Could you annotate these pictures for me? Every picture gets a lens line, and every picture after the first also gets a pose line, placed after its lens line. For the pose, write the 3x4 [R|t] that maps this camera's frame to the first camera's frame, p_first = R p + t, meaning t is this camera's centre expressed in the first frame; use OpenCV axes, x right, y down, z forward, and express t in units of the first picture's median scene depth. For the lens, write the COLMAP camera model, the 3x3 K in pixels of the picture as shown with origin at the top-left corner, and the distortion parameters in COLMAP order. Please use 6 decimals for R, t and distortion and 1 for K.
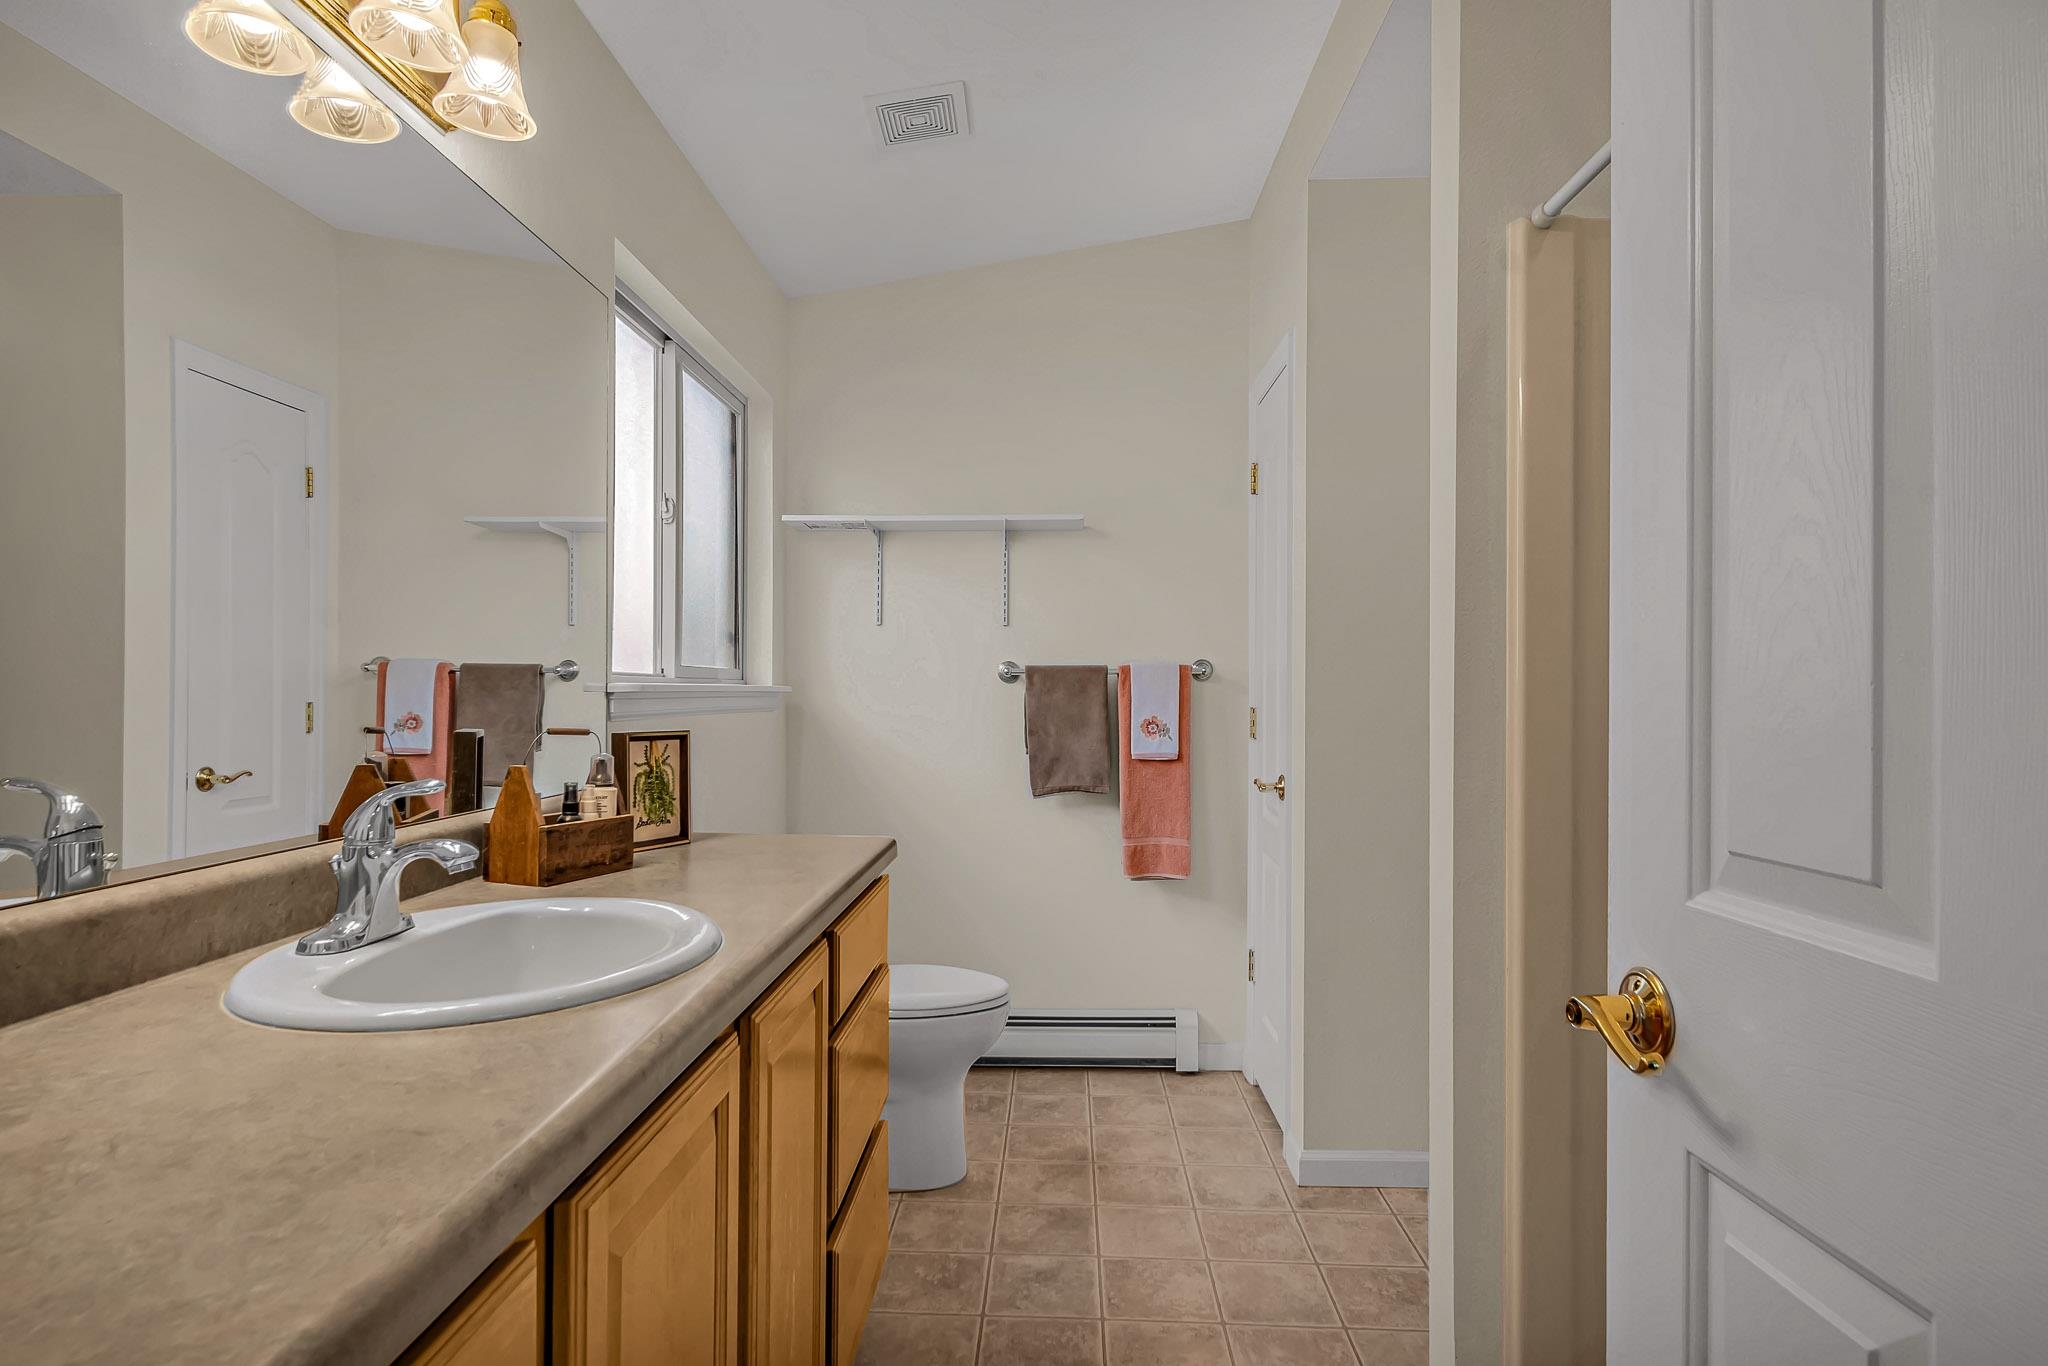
lens RADIAL K [[1041.0, 0, 1021.7], [0, 1041.0, 682.8], [0, 0, 1]] dist [0.001829, 0.000036]
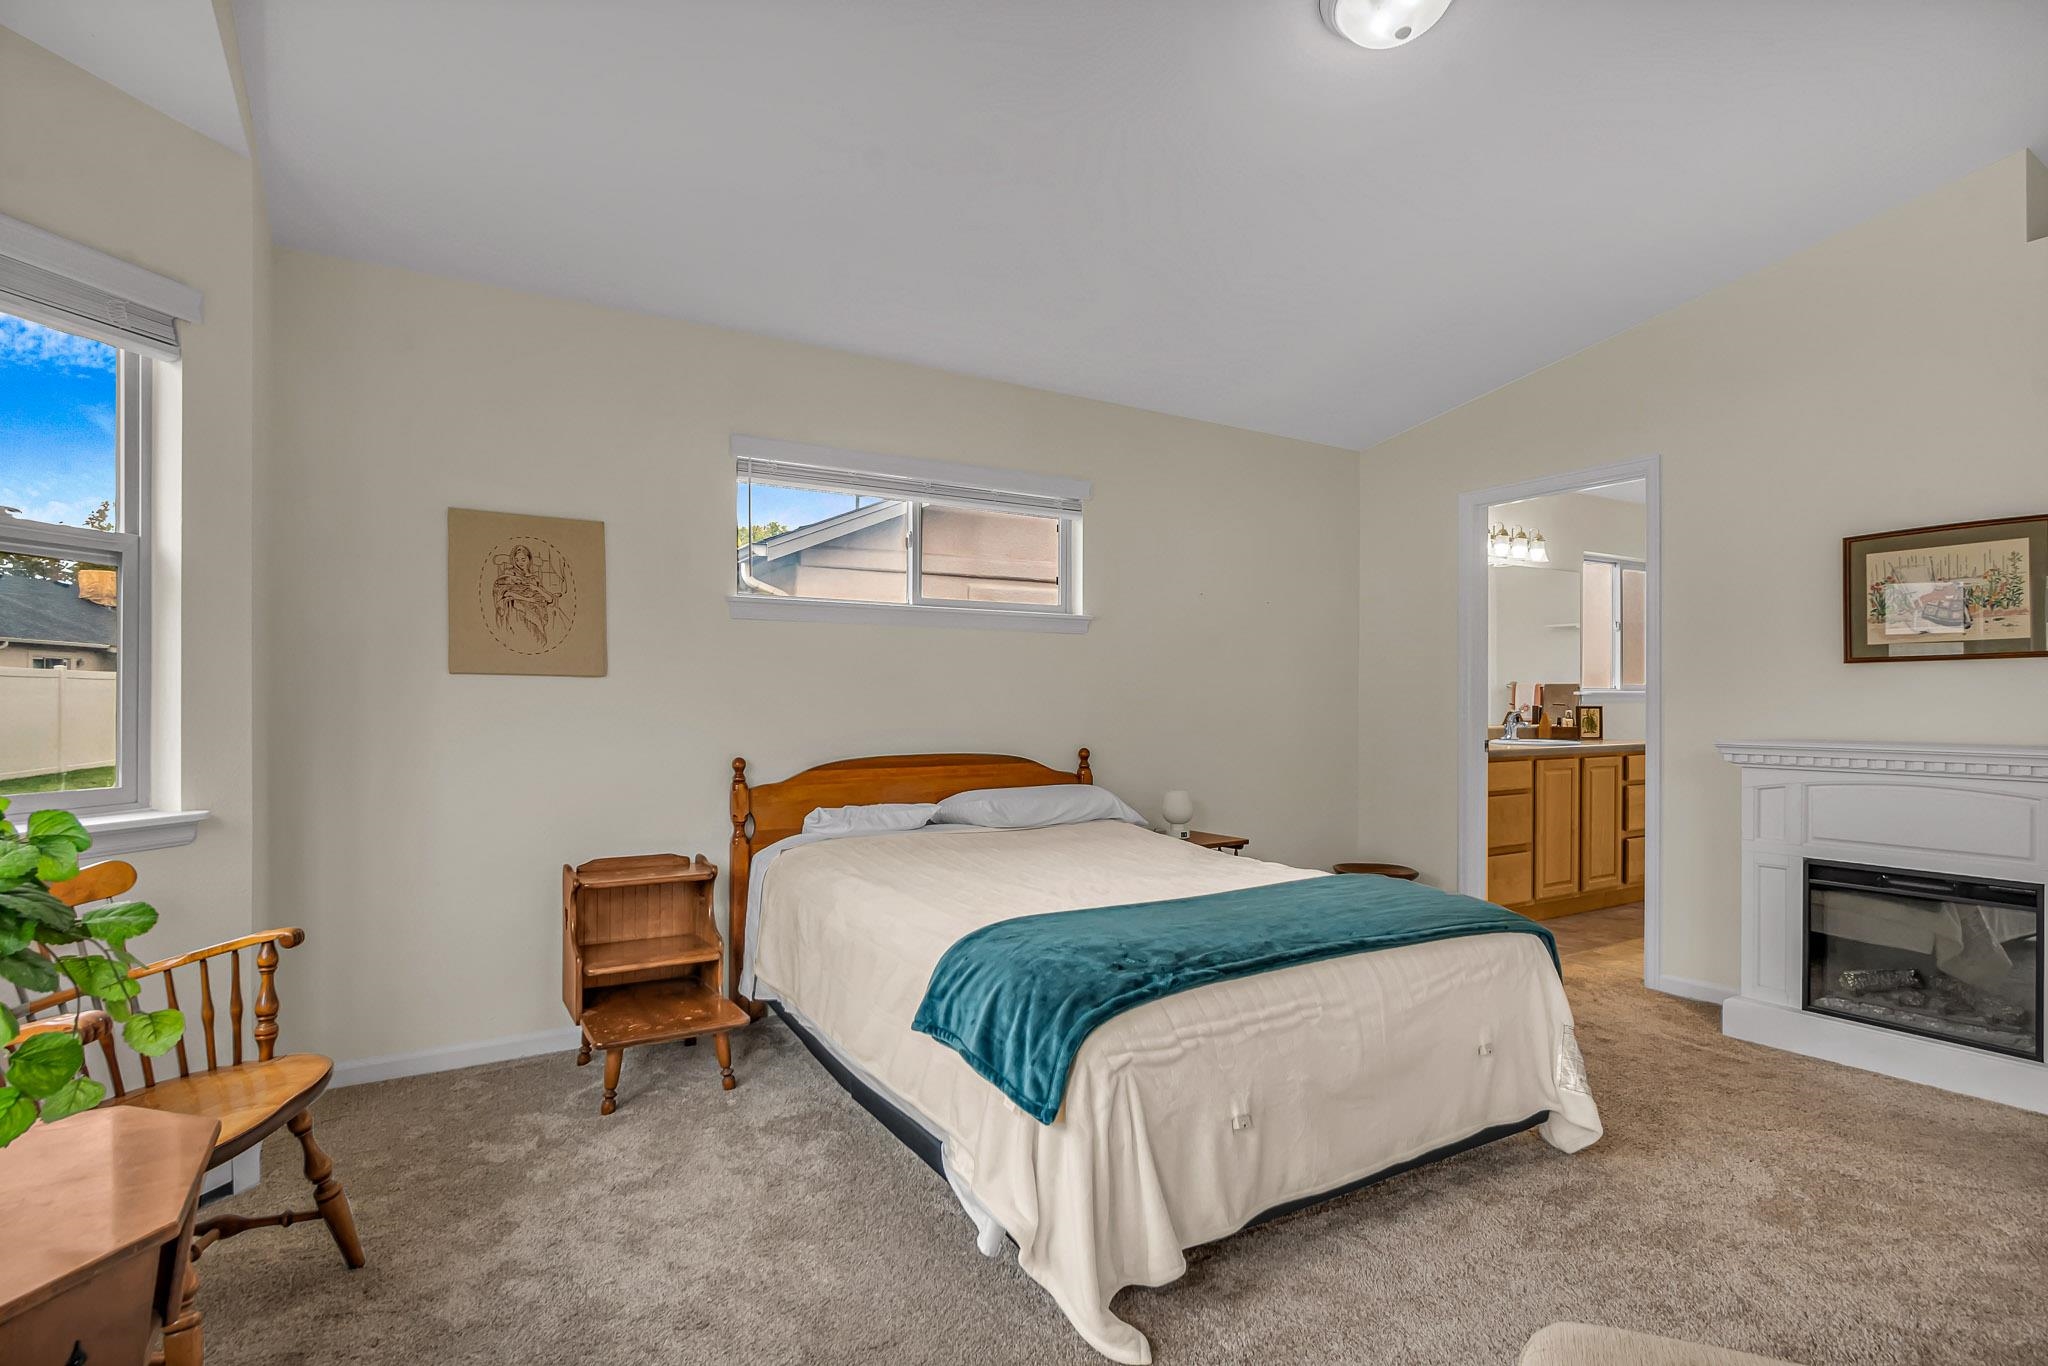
lens RADIAL K [[1044.4, 0, 1021.2], [0, 1044.4, 691.3], [0, 0, 1]] dist [0.001605, 0.000164]
pose [[0.549091, -0.001455, -0.835761, 1.436483], [-0.000872, 0.999997, -0.002313, 0.008340], [0.835762, 0.001999, 0.549088, -2.355365]]
